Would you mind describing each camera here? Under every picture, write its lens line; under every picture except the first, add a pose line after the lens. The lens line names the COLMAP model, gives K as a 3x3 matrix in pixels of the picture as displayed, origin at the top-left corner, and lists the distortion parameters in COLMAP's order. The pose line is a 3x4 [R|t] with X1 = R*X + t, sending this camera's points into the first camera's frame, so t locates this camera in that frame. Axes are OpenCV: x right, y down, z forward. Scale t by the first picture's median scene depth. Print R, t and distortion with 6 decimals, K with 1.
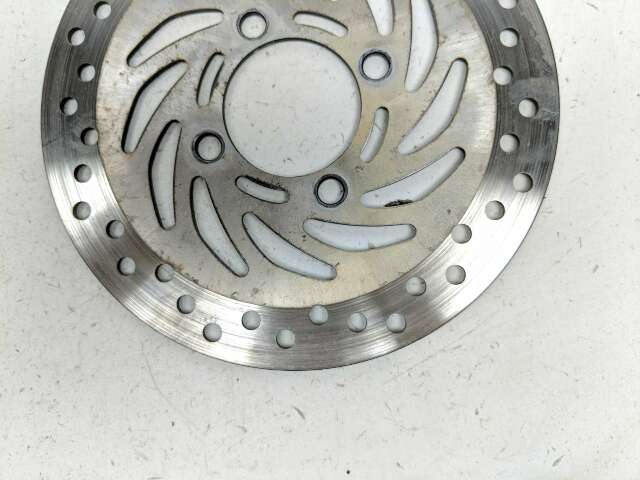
lens RADIAL K [[487.4, 0, 320.0], [0, 487.4, 240.0], [0, 0, 1]] dist [0.080113, -0.239505]
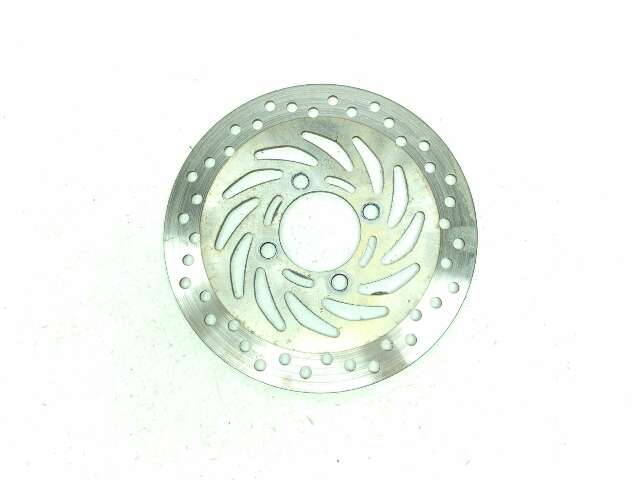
lens RADIAL K [[487.4, 0, 320.0], [0, 487.4, 240.0], [0, 0, 1]] dist [0.080113, -0.239505]
pose [[0.996468, 0.079170, 0.027981, -0.101531], [-0.075231, 0.989763, -0.121284, -0.038269], [-0.037297, 0.118751, 0.992223, -0.654858]]
